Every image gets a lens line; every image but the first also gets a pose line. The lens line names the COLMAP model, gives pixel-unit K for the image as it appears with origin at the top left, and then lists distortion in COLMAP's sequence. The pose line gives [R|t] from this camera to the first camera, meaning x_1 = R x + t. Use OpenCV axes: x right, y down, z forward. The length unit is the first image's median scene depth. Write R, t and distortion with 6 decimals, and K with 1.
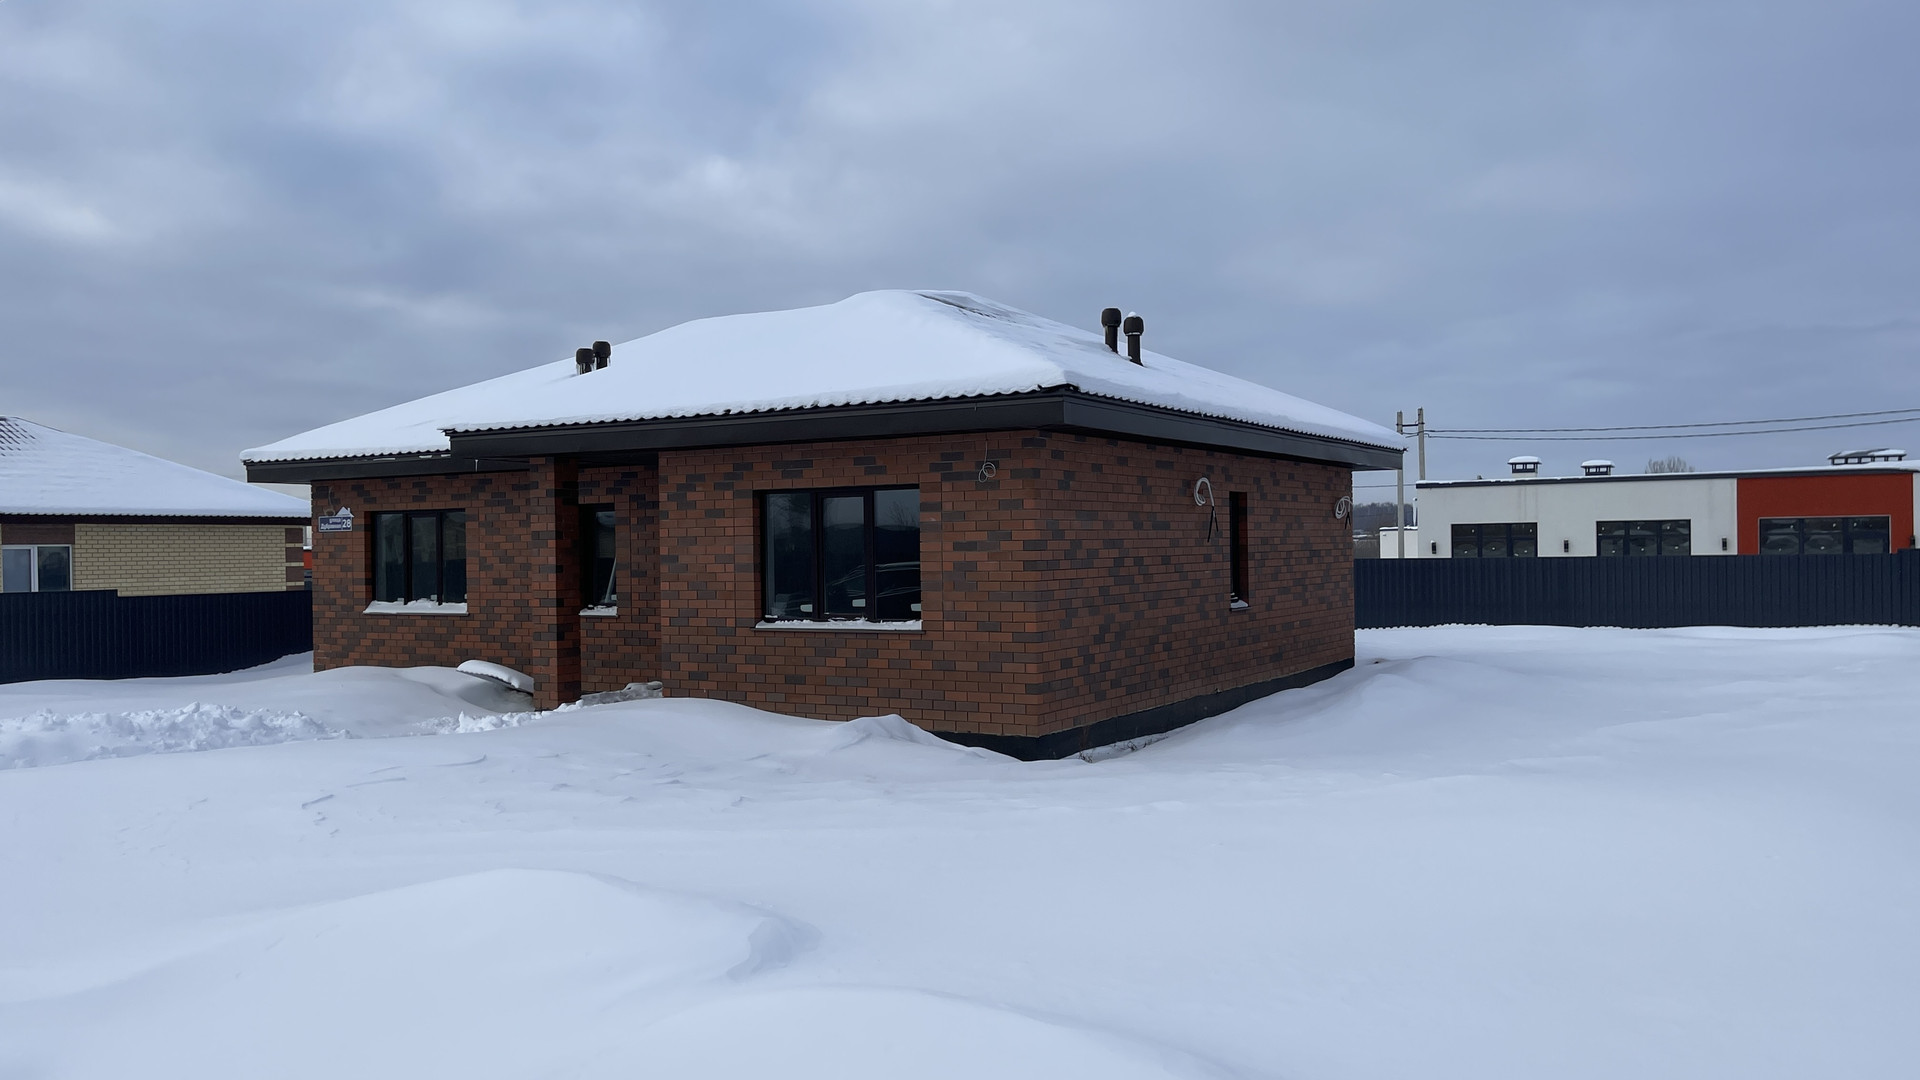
lens RADIAL K [[1501.7, 0, 960.0], [0, 1501.7, 540.0], [0, 0, 1]] dist [0.093599, -0.002798]
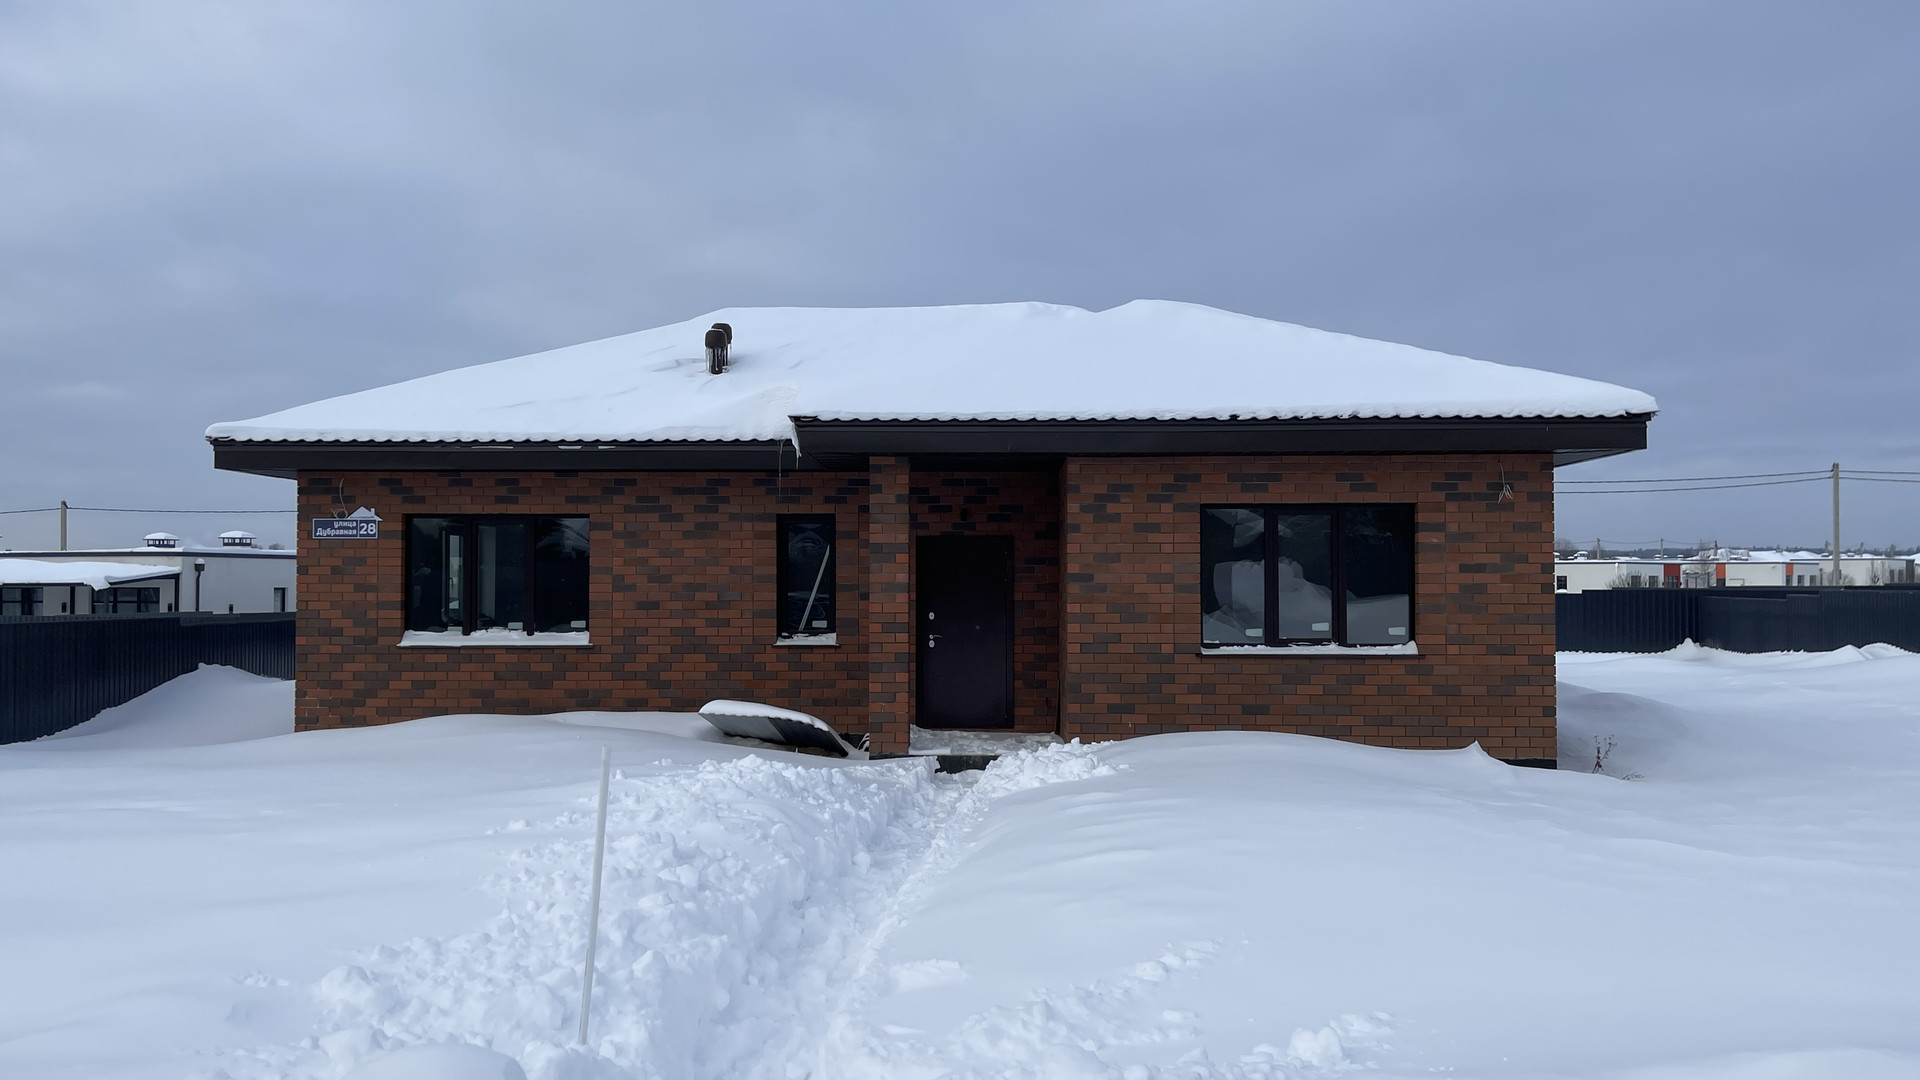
lens RADIAL K [[1501.7, 0, 960.0], [0, 1501.7, 540.0], [0, 0, 1]] dist [0.093599, -0.002798]
pose [[0.876323, 0.027781, 0.480923, -0.680126], [-0.014377, 0.999399, -0.031534, 0.019294], [-0.481510, 0.020719, 0.876196, 0.256570]]
